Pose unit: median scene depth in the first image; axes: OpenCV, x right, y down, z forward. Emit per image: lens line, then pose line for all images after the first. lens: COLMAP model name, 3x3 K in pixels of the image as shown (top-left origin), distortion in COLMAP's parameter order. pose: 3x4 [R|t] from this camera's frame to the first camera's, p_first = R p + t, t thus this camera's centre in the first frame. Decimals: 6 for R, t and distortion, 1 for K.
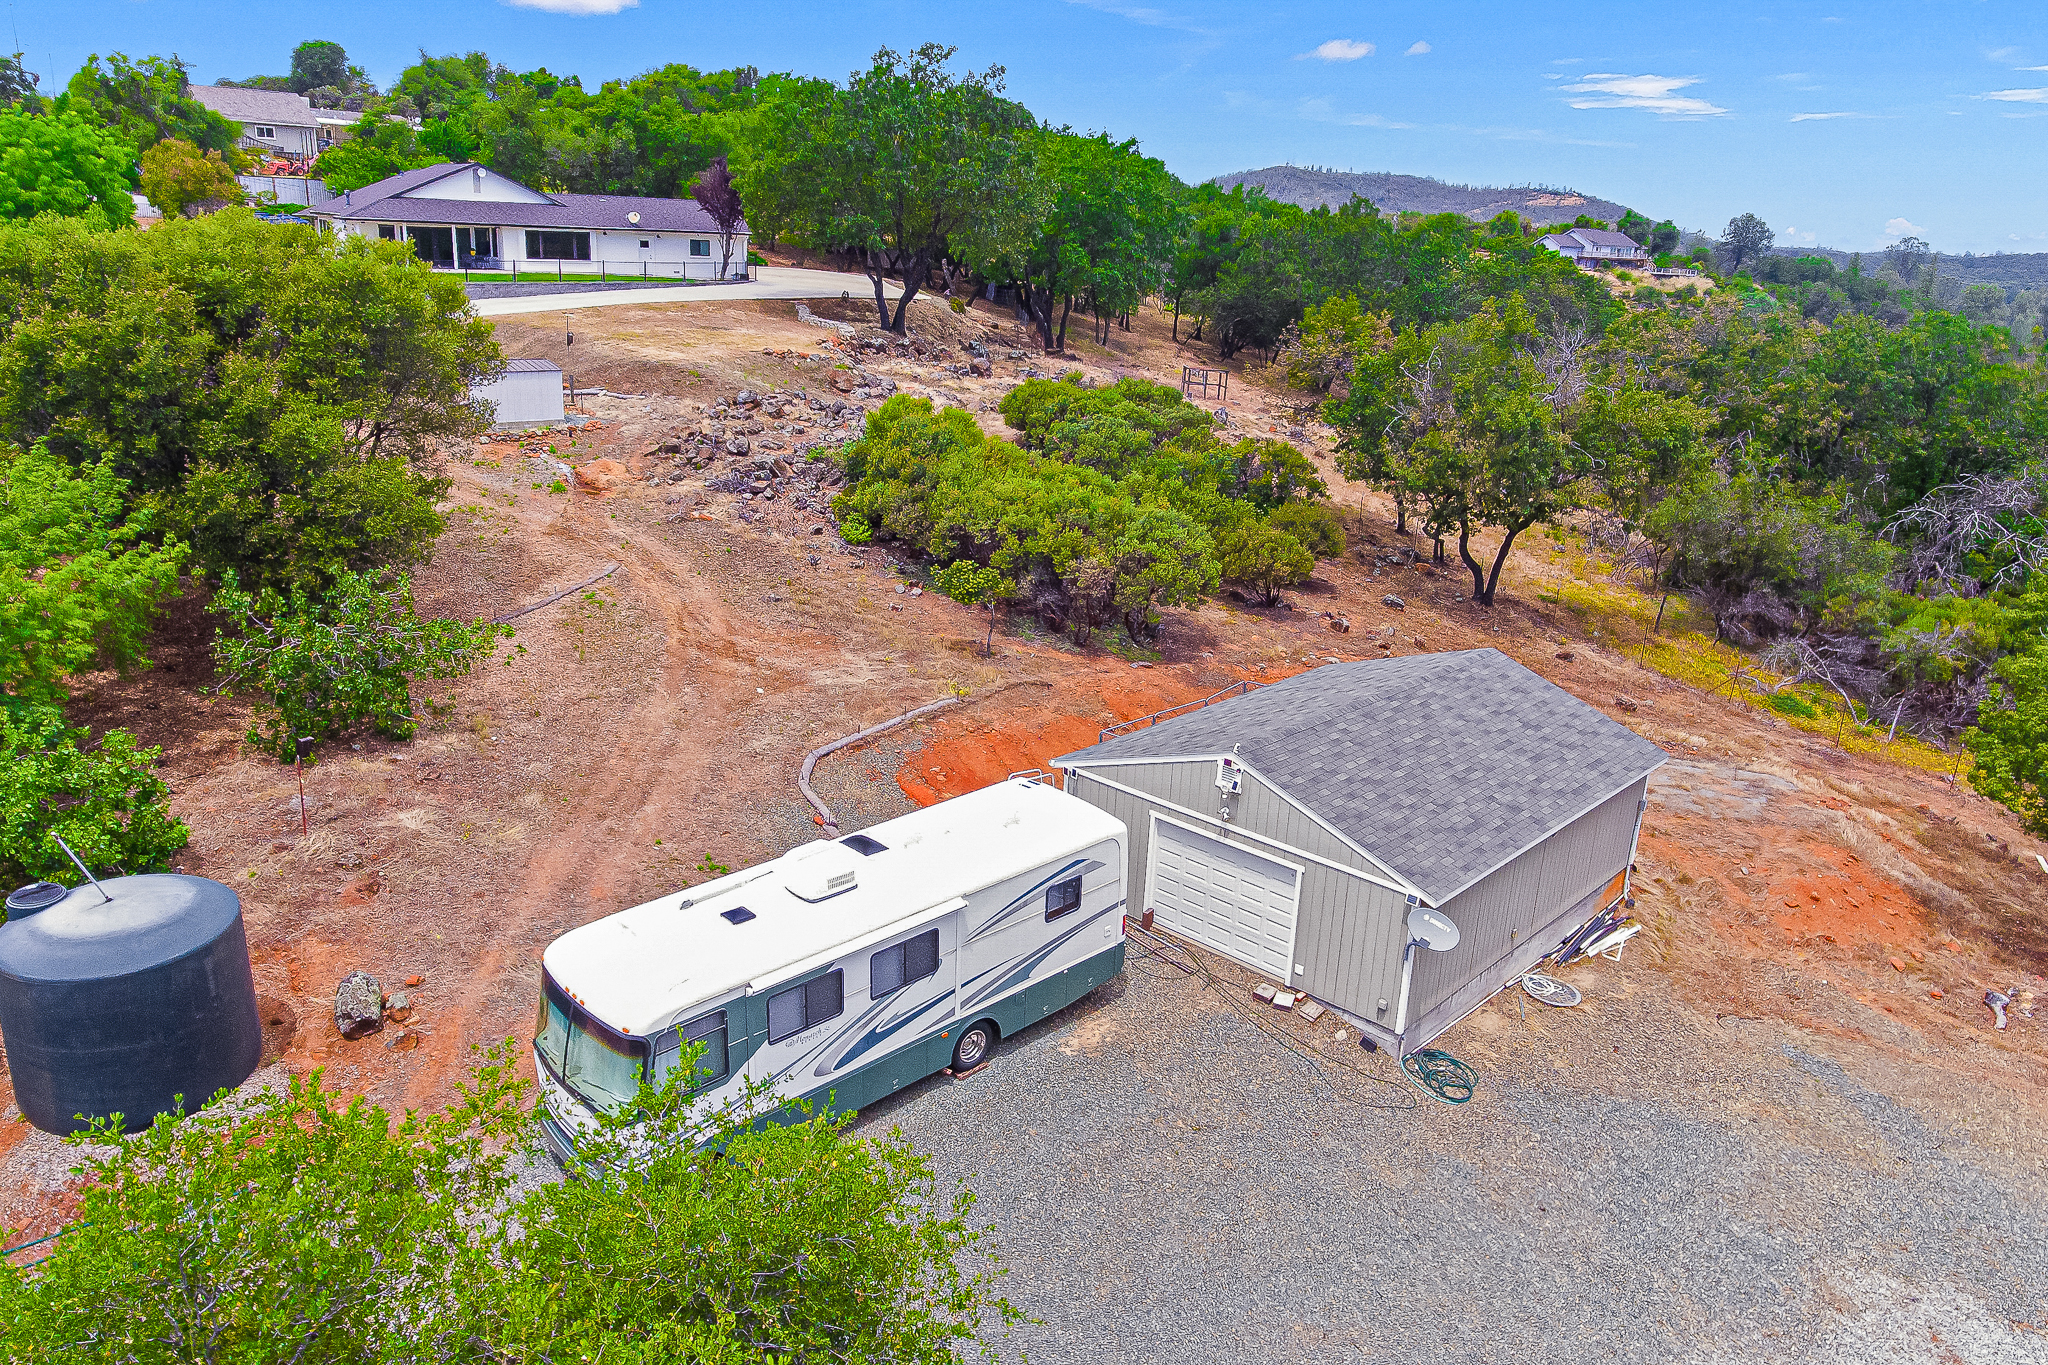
lens RADIAL K [[1455.3, 0, 1024.0], [0, 1455.3, 682.5], [0, 0, 1]] dist [-0.003716, -0.001422]
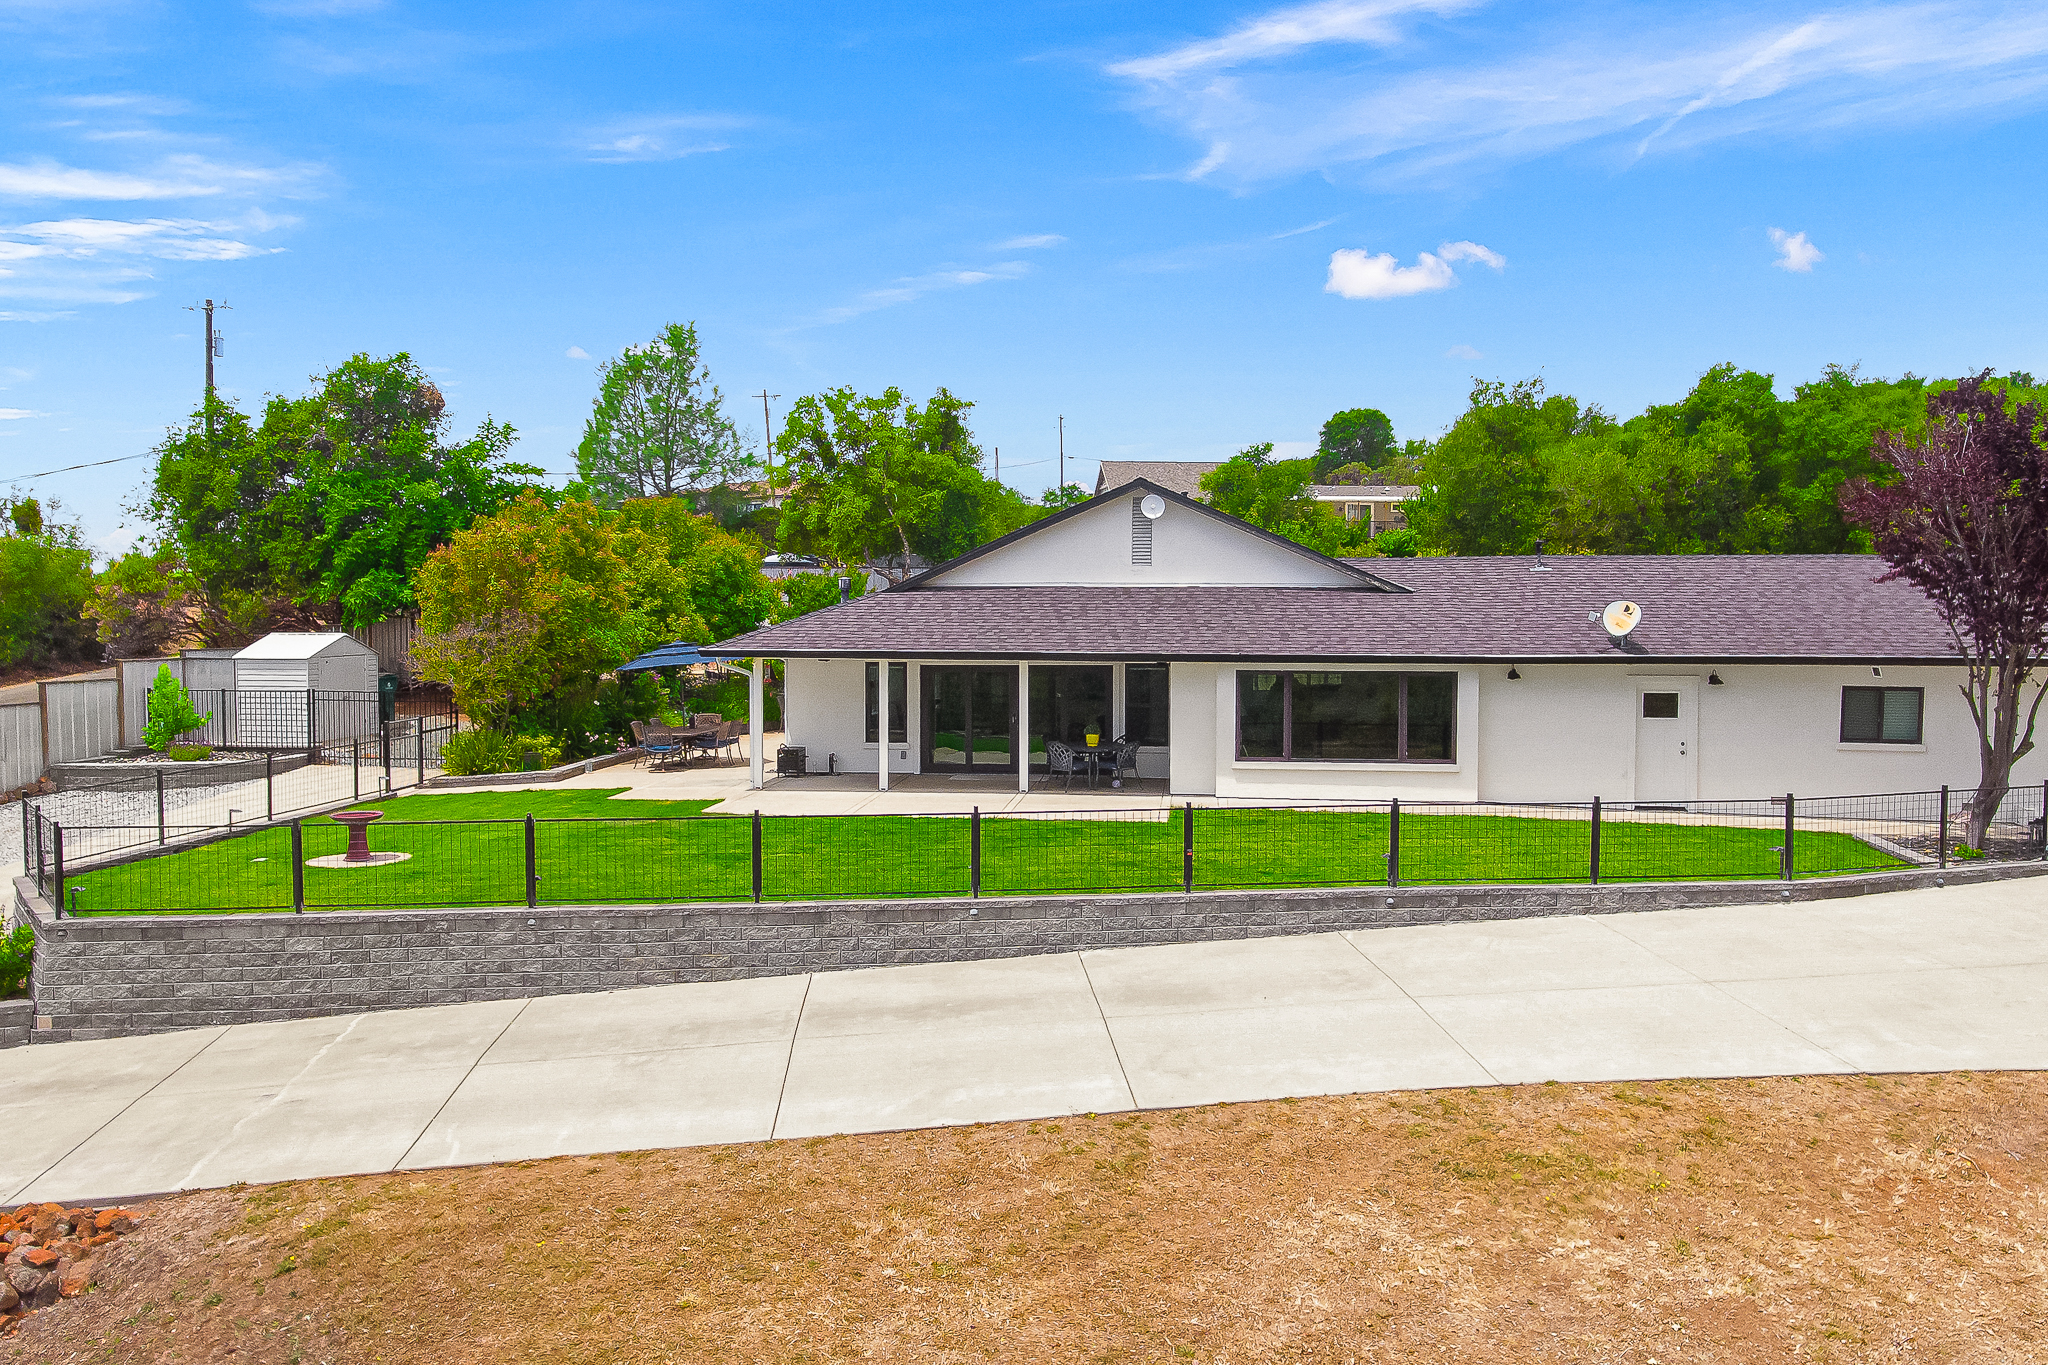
lens RADIAL K [[1468.3, 0, 983.6], [0, 1468.3, 722.5], [0, 0, 1]] dist [0.002135, 0.005411]
pose [[0.716770, 0.014364, -0.697162, -0.157471], [-0.179522, 0.969888, -0.164588, -0.231078], [0.673804, 0.243128, 0.697765, 0.722739]]
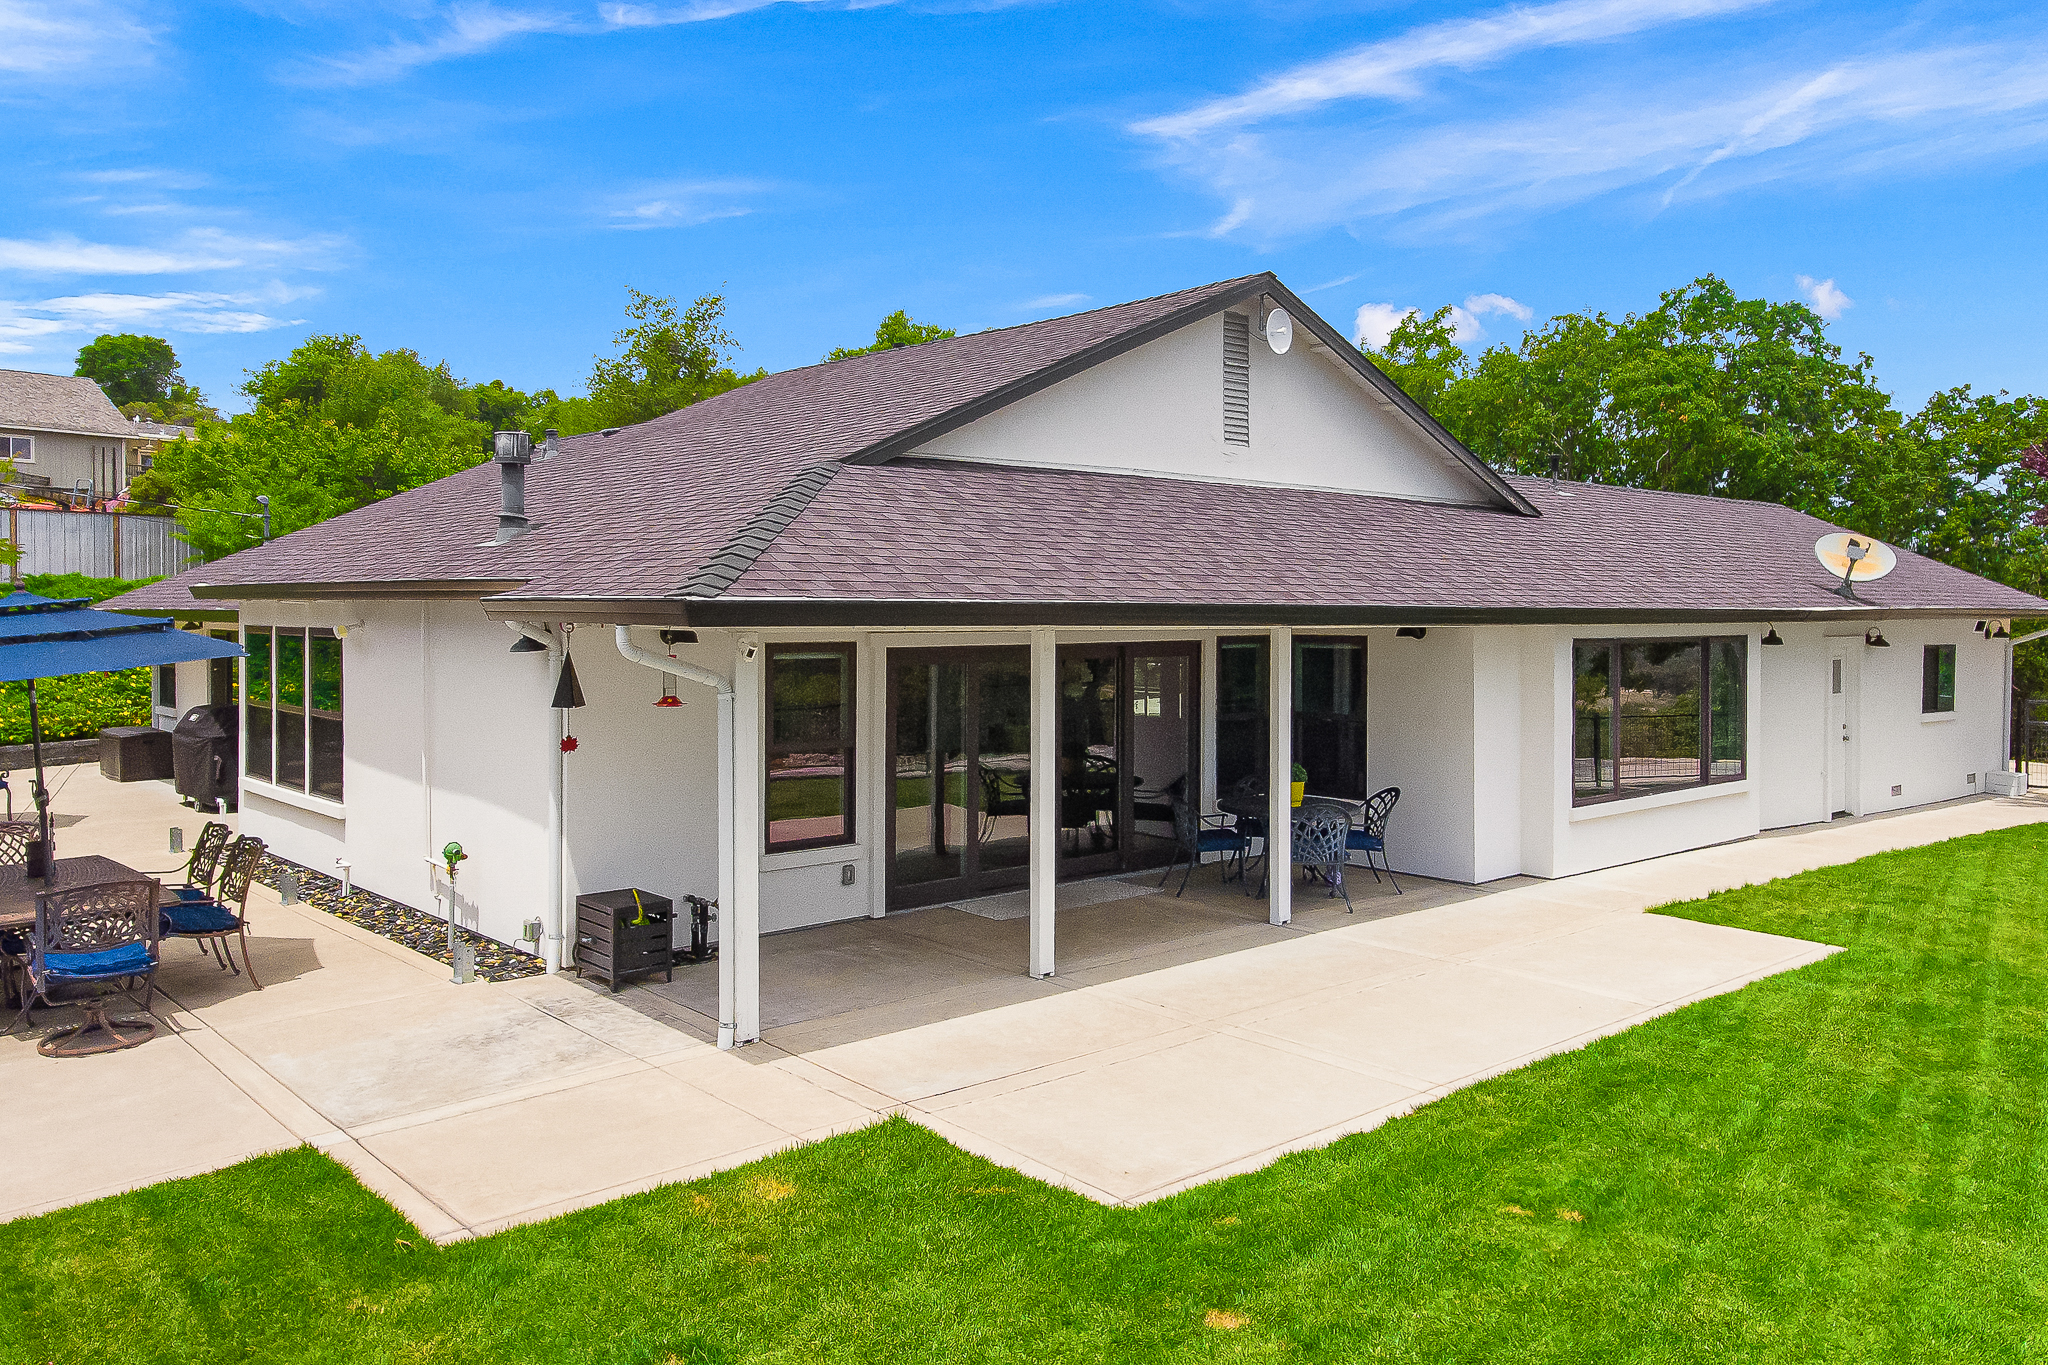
lens RADIAL K [[1549.8, 0, 1024.7], [0, 1549.8, 602.8], [0, 0, 1]] dist [0.002371, -0.000634]
pose [[0.992390, -0.038230, 0.117048, -0.411835], [0.071298, 0.953420, -0.293099, -0.258416], [-0.100390, 0.299214, 0.948890, 0.807747]]
